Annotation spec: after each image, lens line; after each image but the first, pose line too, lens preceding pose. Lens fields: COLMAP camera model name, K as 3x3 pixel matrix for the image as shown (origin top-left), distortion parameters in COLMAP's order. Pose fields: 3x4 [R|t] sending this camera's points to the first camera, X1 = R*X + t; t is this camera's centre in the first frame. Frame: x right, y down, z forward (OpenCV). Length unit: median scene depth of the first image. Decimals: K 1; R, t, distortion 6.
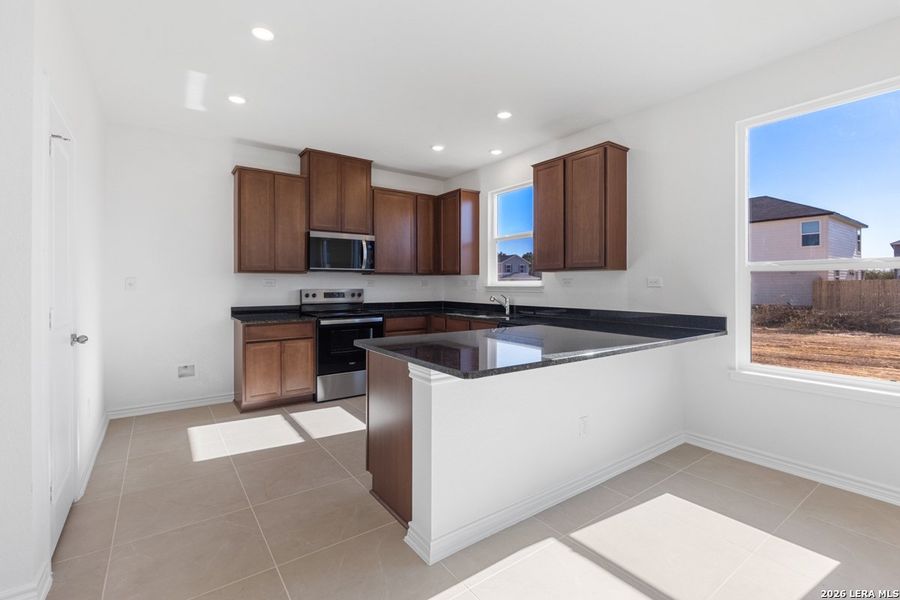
lens RADIAL K [[404.0, 0, 455.4], [0, 404.0, 287.9], [0, 0, 1]] dist [0.001796, 0.000095]
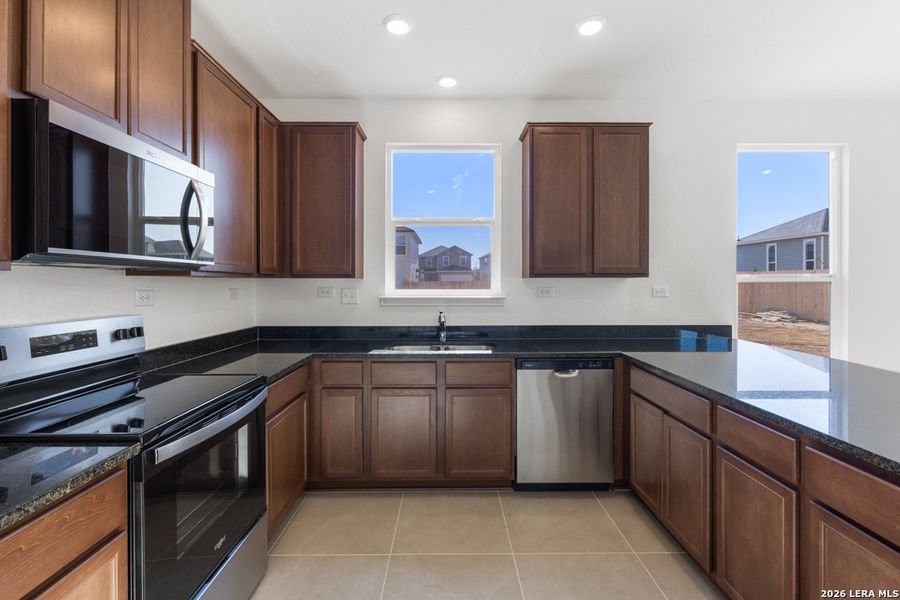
lens RADIAL K [[404.0, 0, 455.4], [0, 404.0, 287.9], [0, 0, 1]] dist [0.001796, 0.000095]
pose [[0.582007, -0.007673, 0.813148, -0.397487], [0.009413, 0.999952, 0.002699, -0.022204], [-0.813130, 0.006083, 0.582051, 0.634031]]
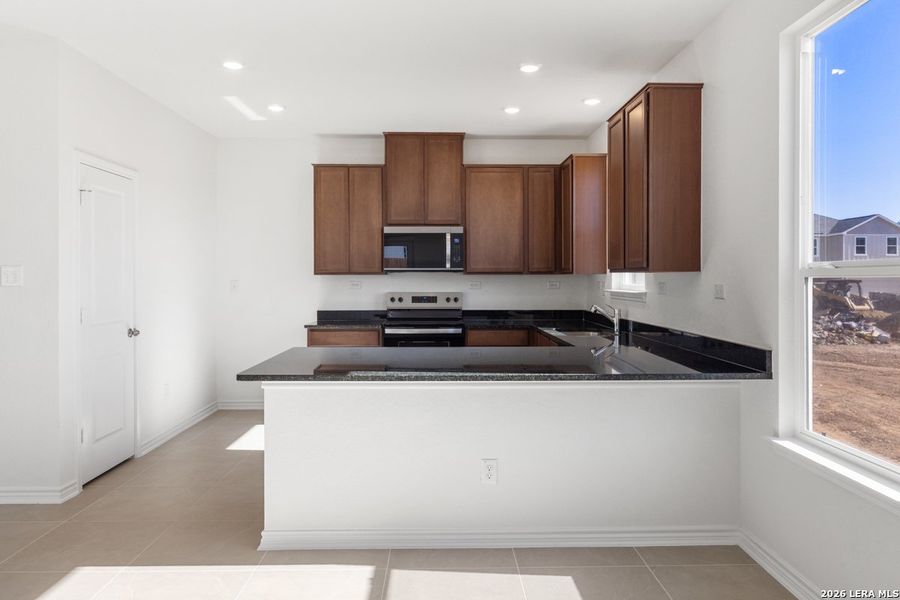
lens RADIAL K [[623.9, 0, 447.3], [0, 623.9, 285.3], [0, 0, 1]] dist [-0.000131, -0.000750]
pose [[0.826156, 0.005548, -0.563414, 0.495945], [-0.003993, 0.999984, 0.003992, -0.018144], [0.563427, -0.001048, 0.826165, -0.042456]]
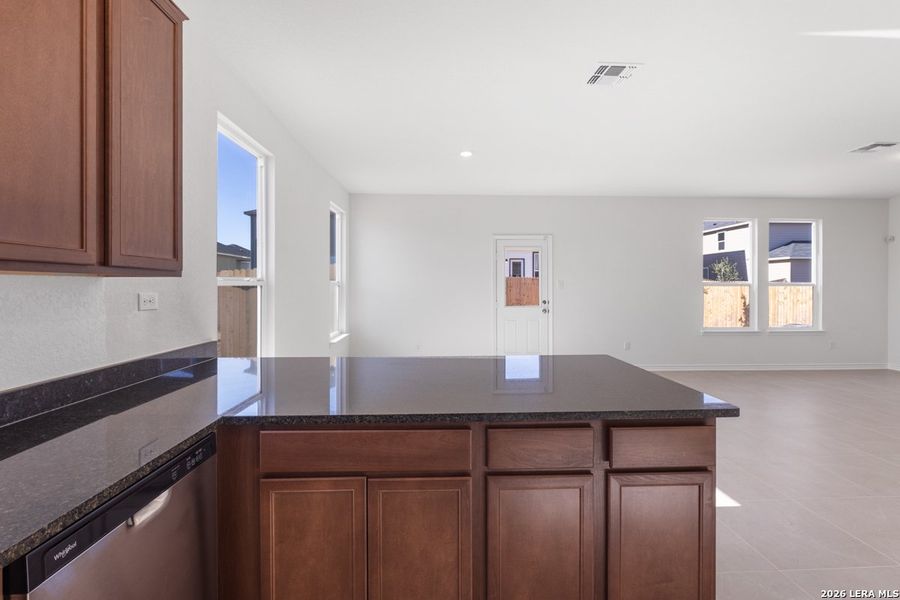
lens RADIAL K [[404.0, 0, 455.4], [0, 404.0, 287.9], [0, 0, 1]] dist [0.001796, 0.000095]
pose [[-0.832965, -0.002548, 0.553320, -0.128883], [0.005467, 0.999903, 0.012834, -0.028194], [-0.553298, 0.013715, -0.832870, 0.922460]]
